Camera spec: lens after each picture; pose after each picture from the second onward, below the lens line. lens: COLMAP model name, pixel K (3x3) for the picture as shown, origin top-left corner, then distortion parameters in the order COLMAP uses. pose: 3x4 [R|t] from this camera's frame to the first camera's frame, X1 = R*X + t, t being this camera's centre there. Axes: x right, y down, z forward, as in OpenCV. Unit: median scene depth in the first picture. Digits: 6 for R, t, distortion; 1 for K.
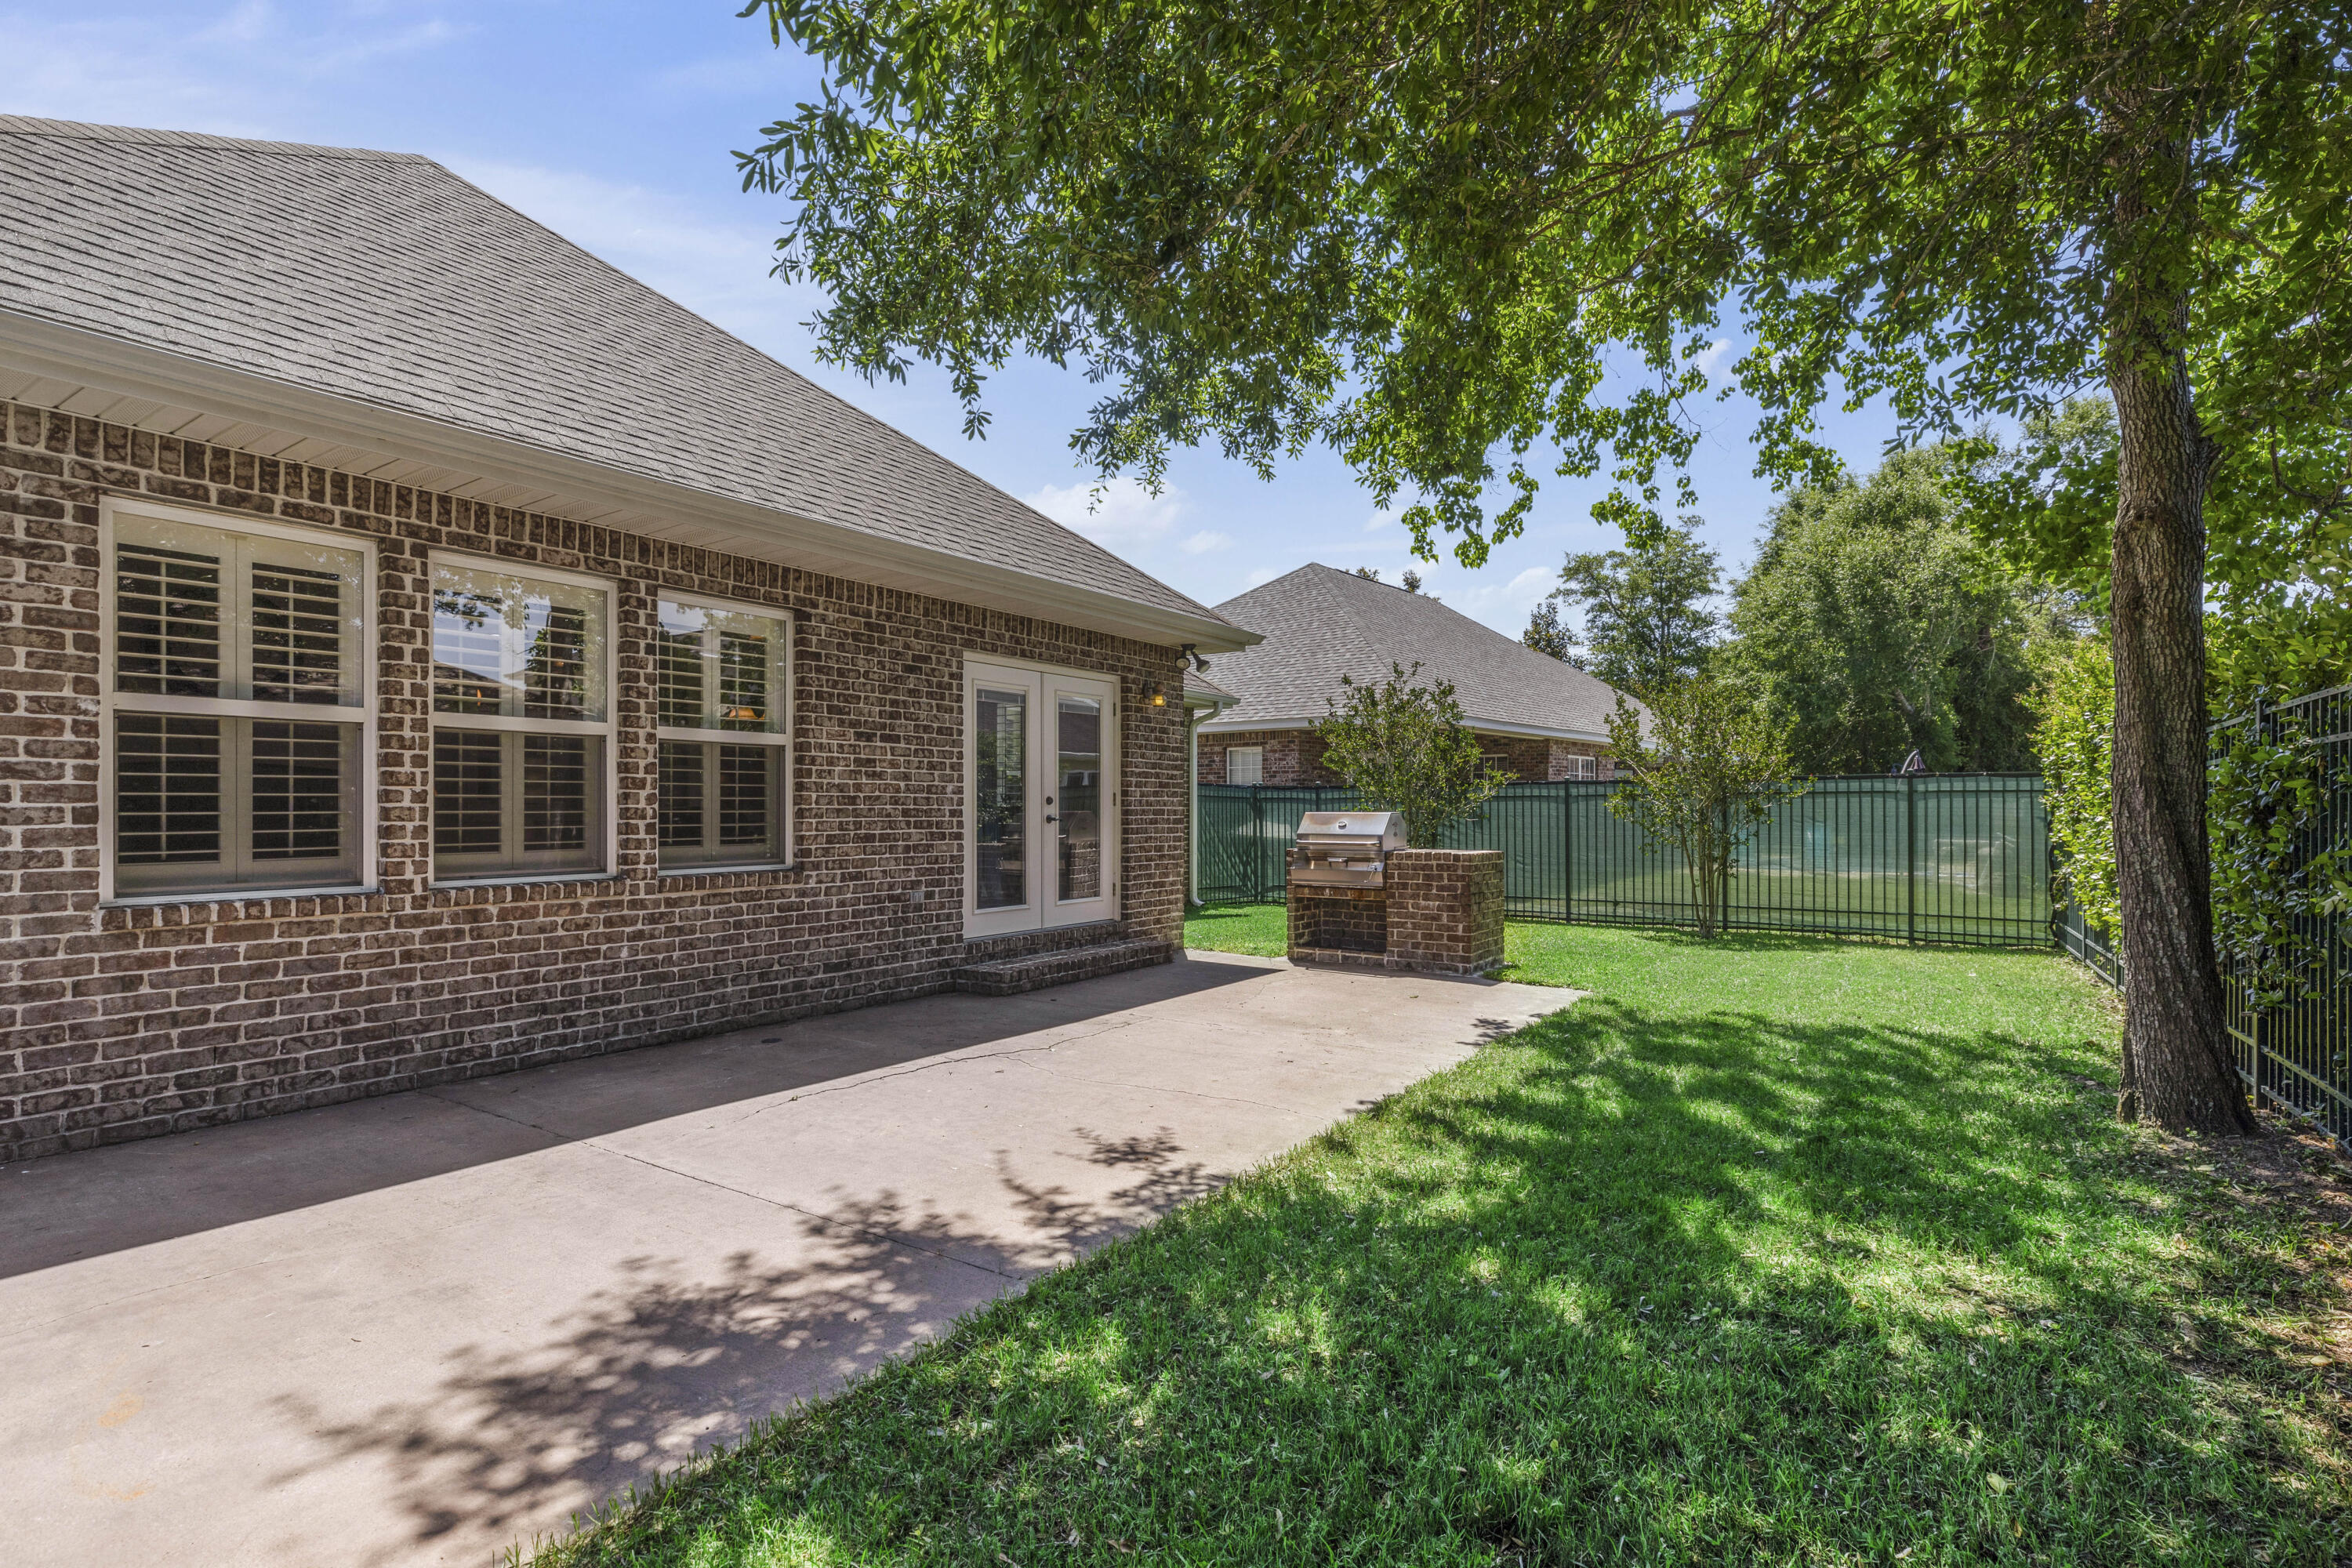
lens RADIAL K [[1118.7, 0, 1191.0], [0, 1118.7, 800.1], [0, 0, 1]] dist [0.002375, 0.000223]
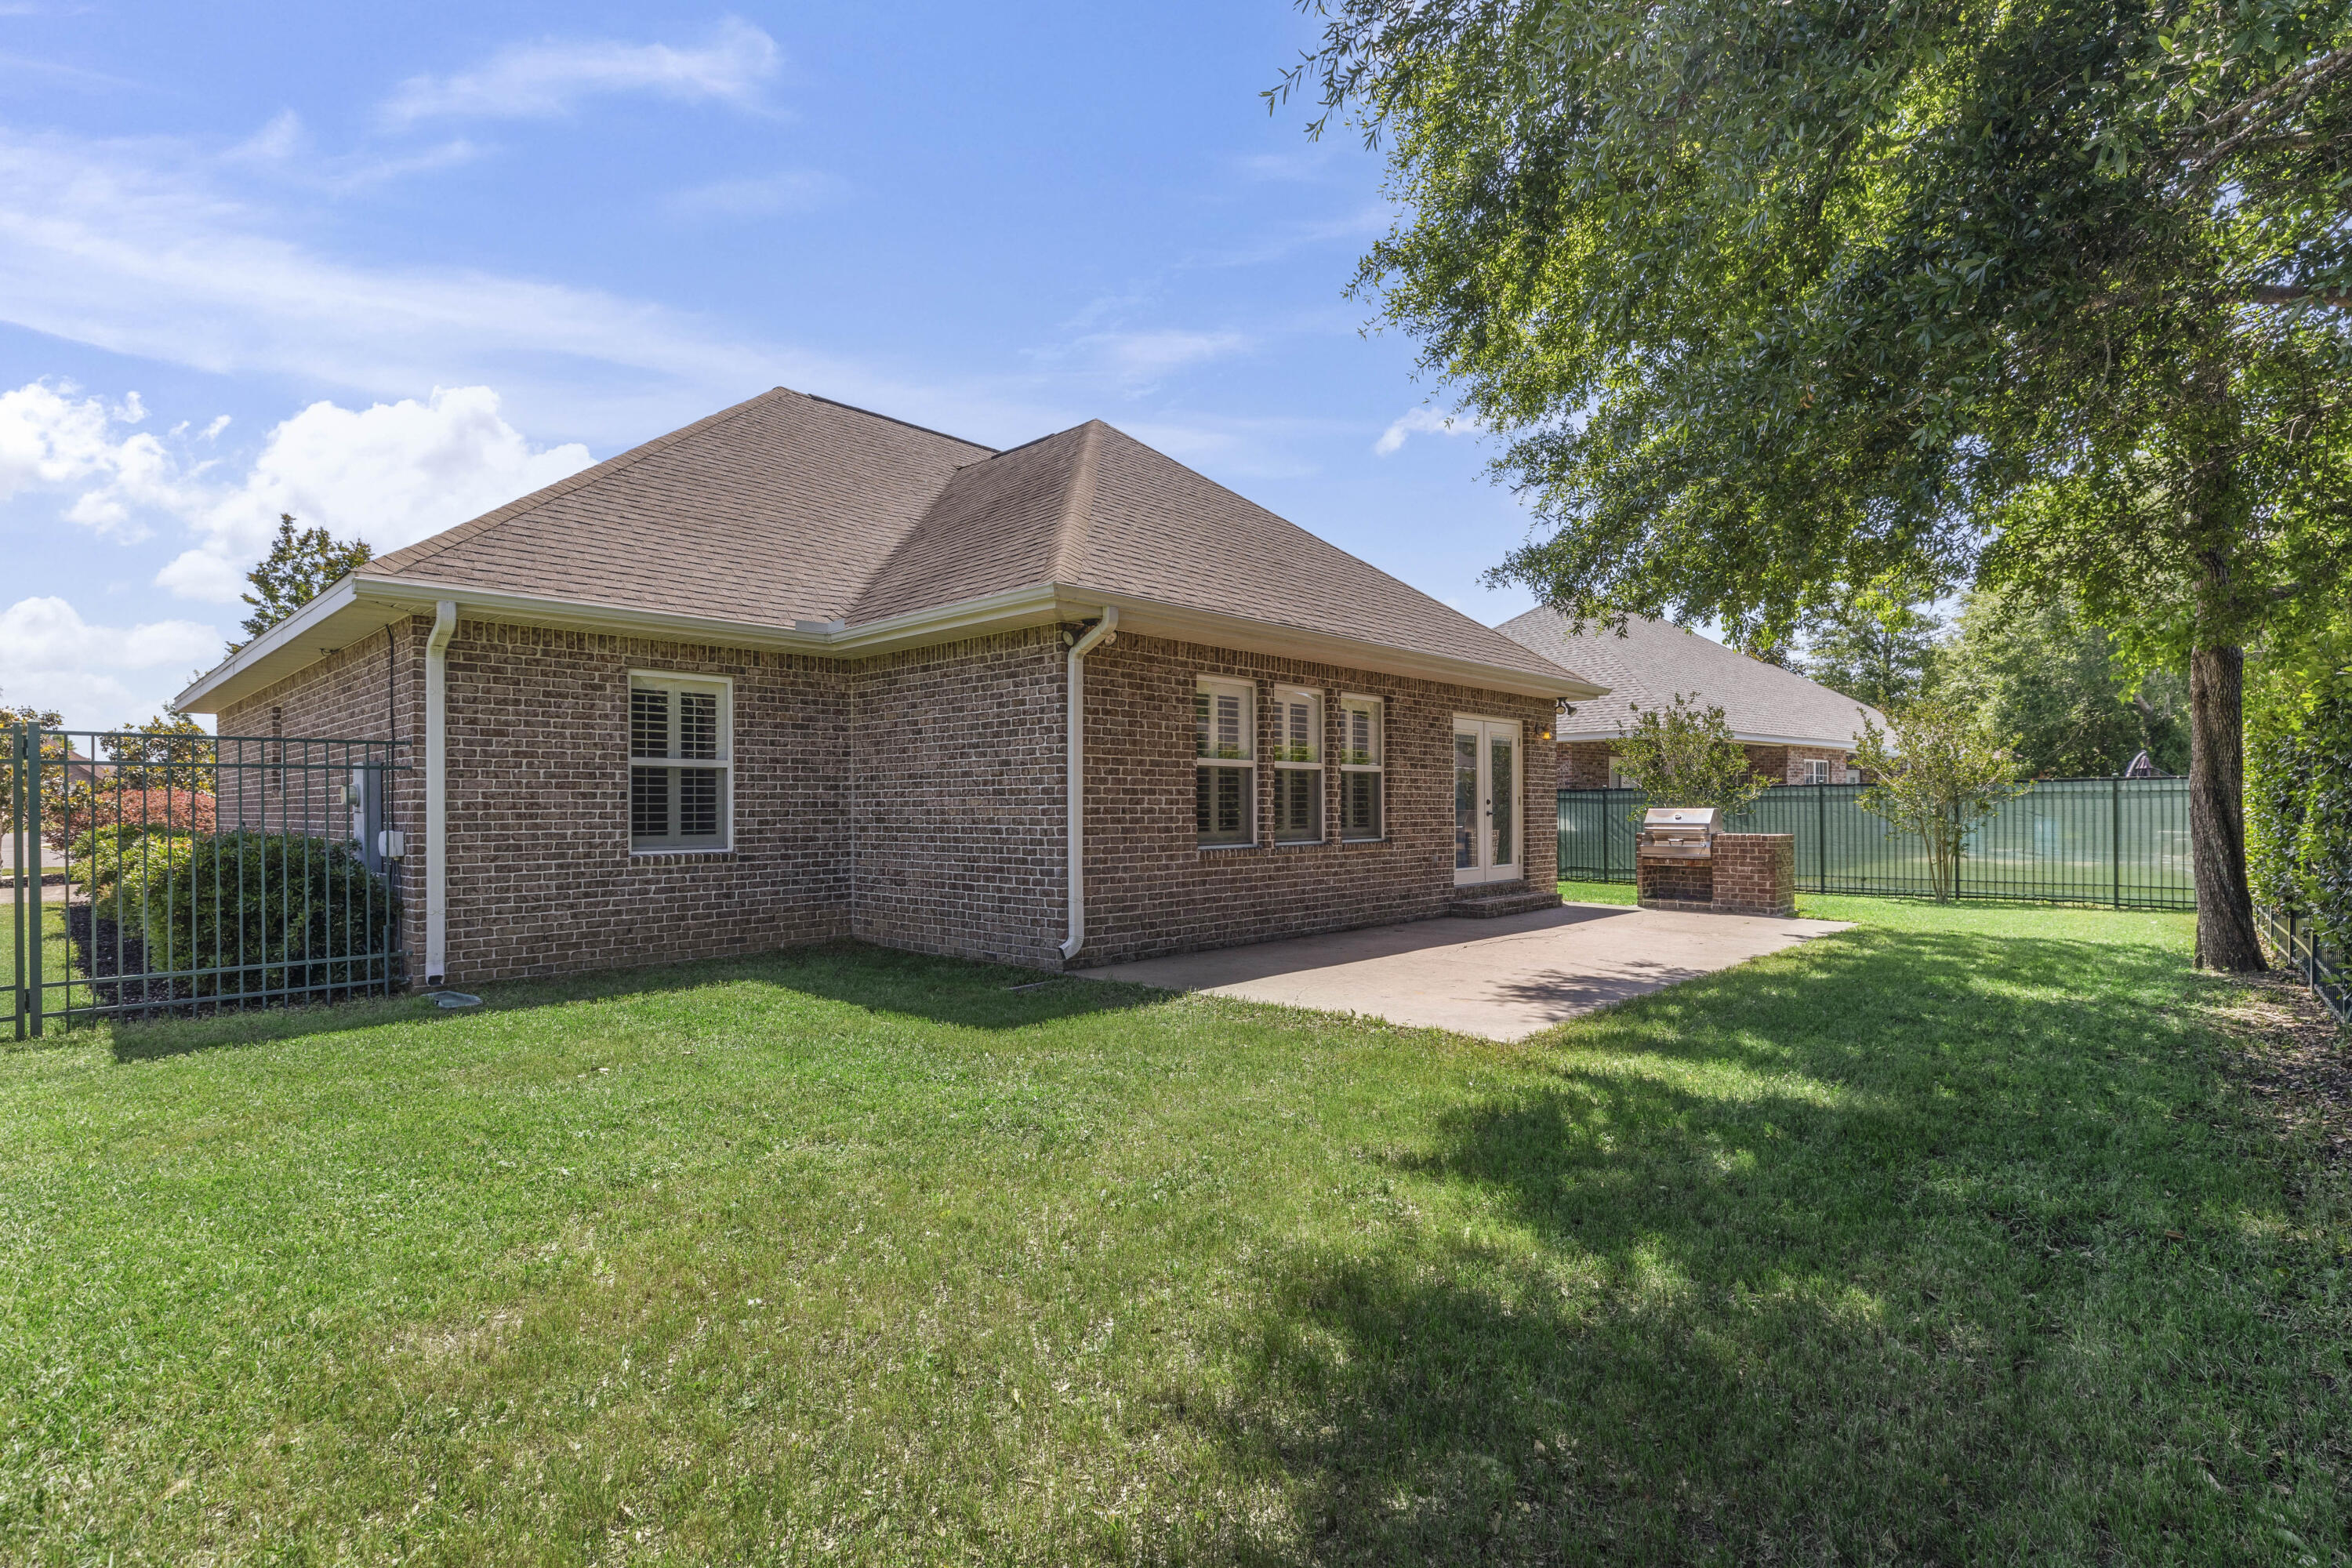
lens RADIAL K [[1091.8, 0, 1188.2], [0, 1091.8, 798.3], [0, 0, 1]] dist [0.022050, -0.016218]
pose [[0.987182, -0.005591, -0.159501, -0.276674], [0.005515, 0.999984, -0.000917, -0.004984], [0.159504, 0.000026, 0.987197, -0.554504]]
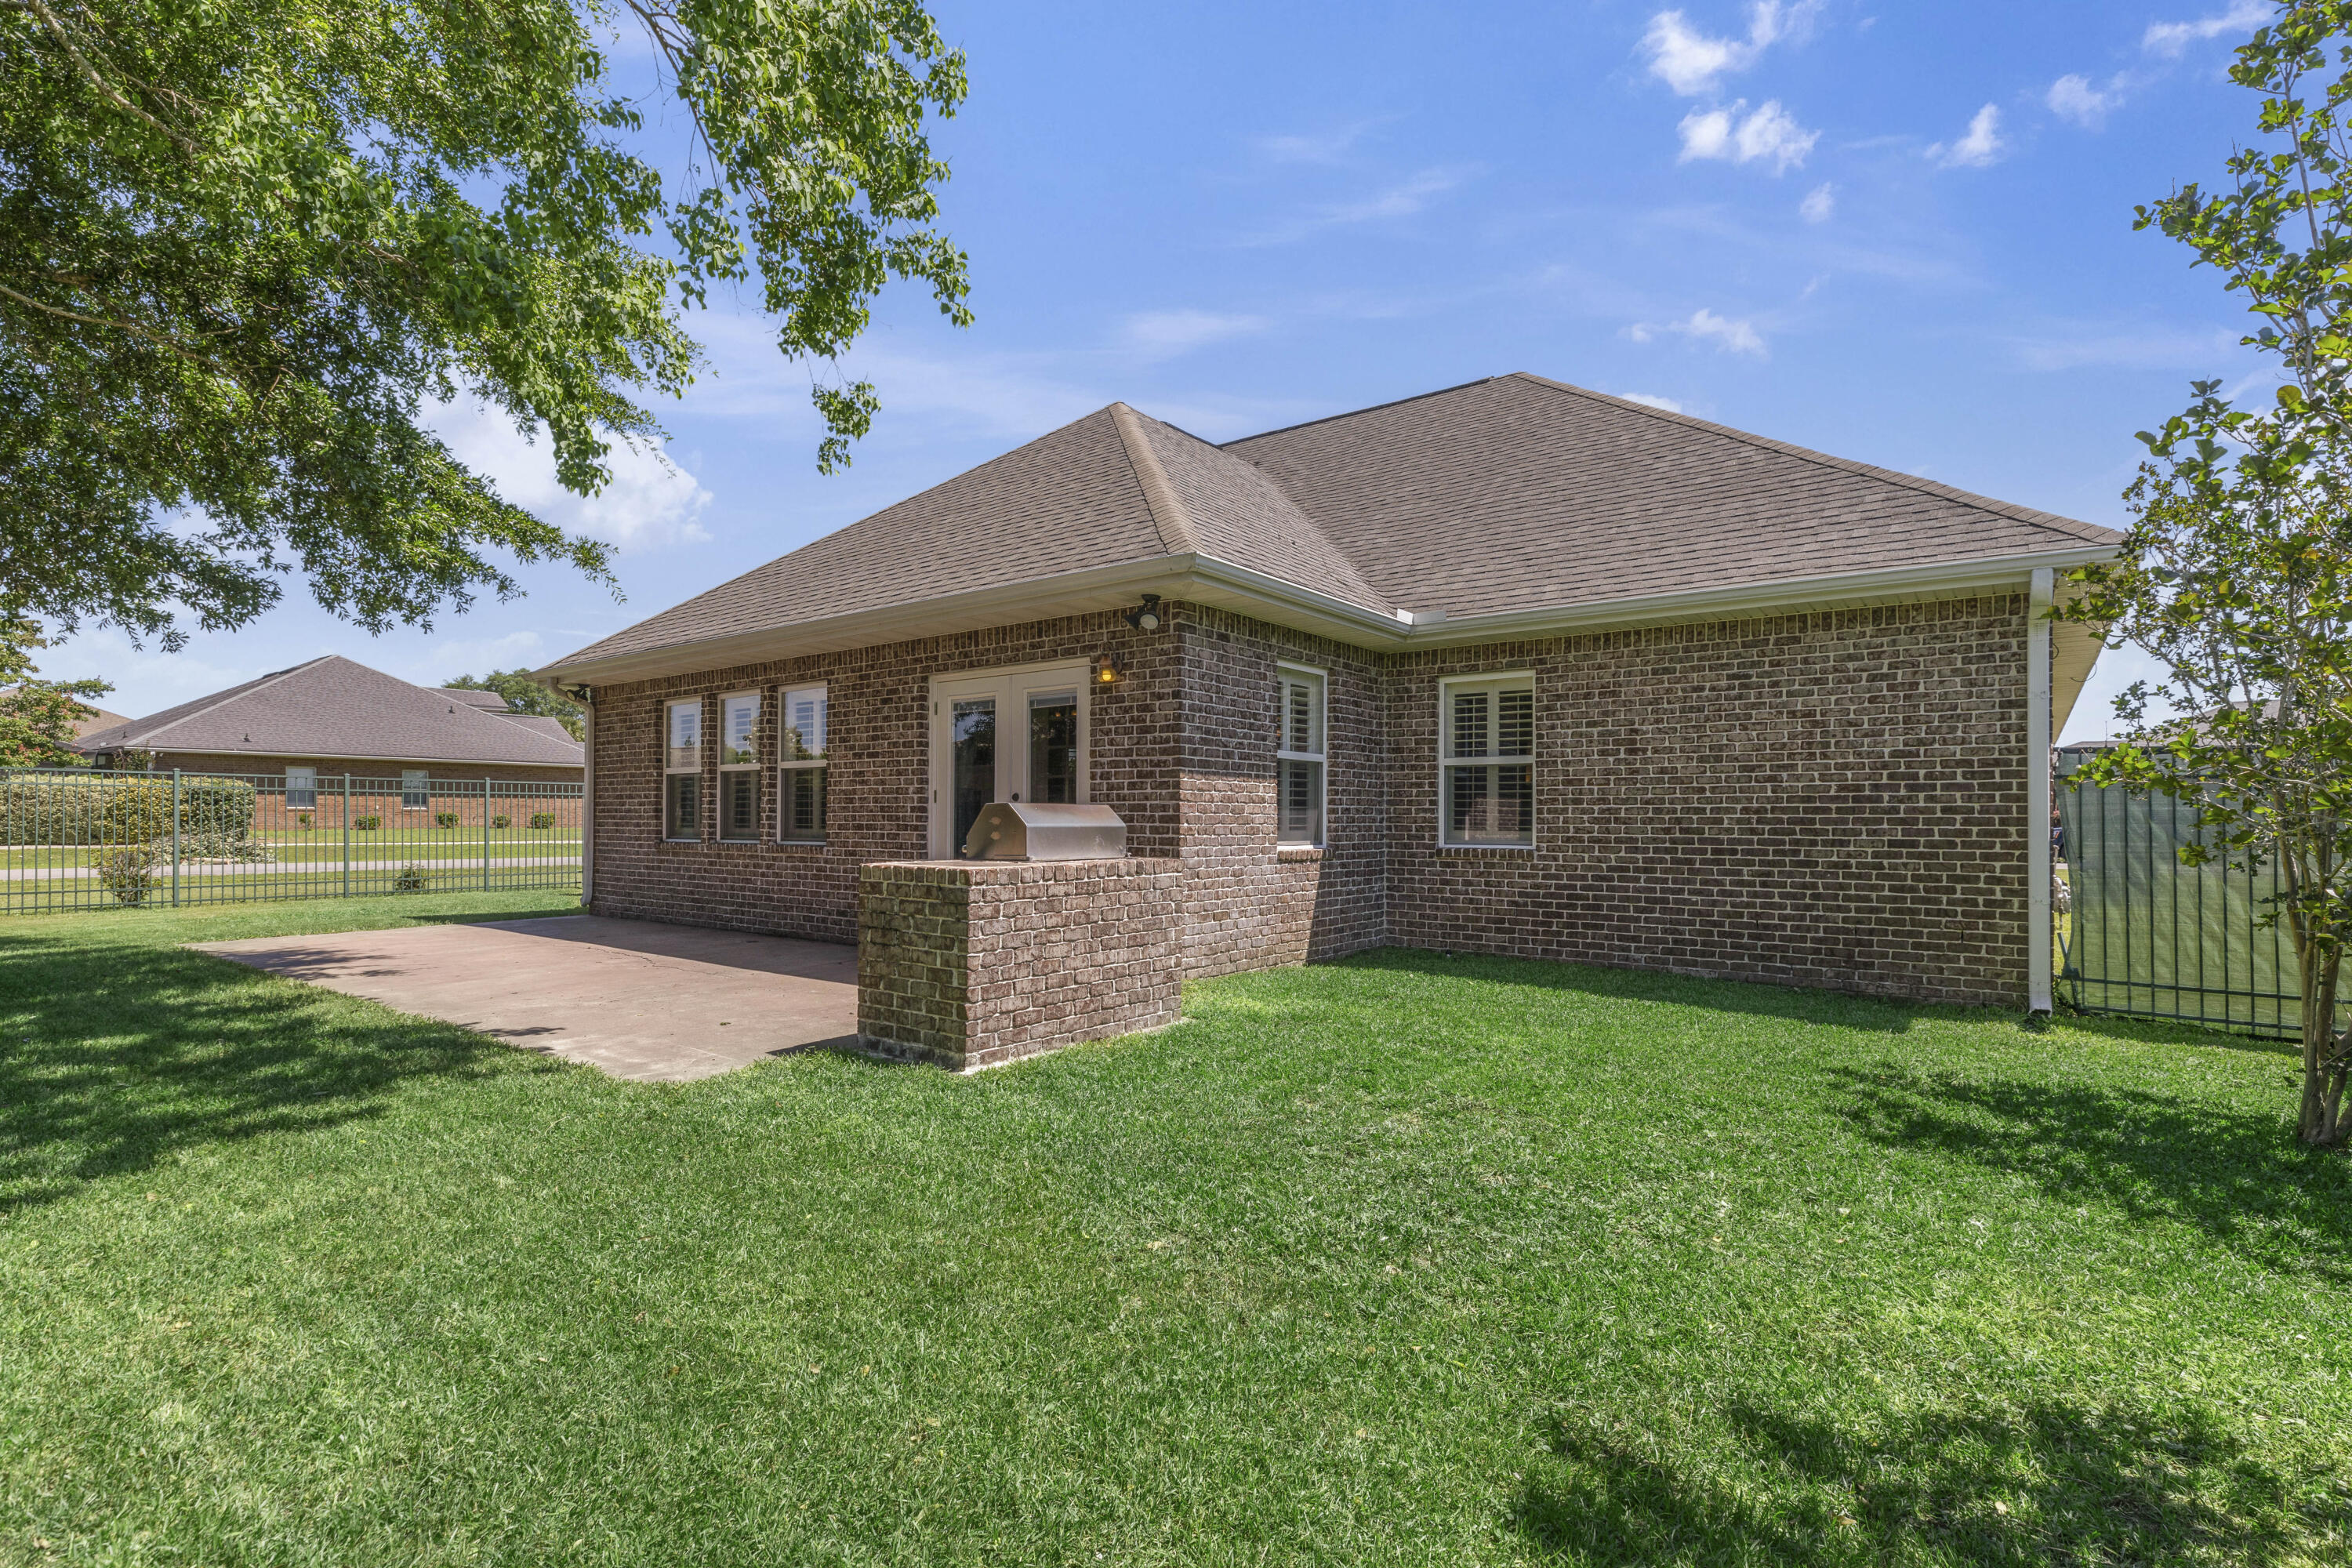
lens RADIAL K [[1094.9, 0, 1218.9], [0, 1094.9, 844.3], [0, 0, 1]] dist [0.004829, 0.000369]
pose [[-0.043928, -0.005585, -0.999019, 0.801173], [-0.011727, 0.999918, -0.005075, 0.042812], [0.998966, 0.011493, -0.043990, 1.126427]]
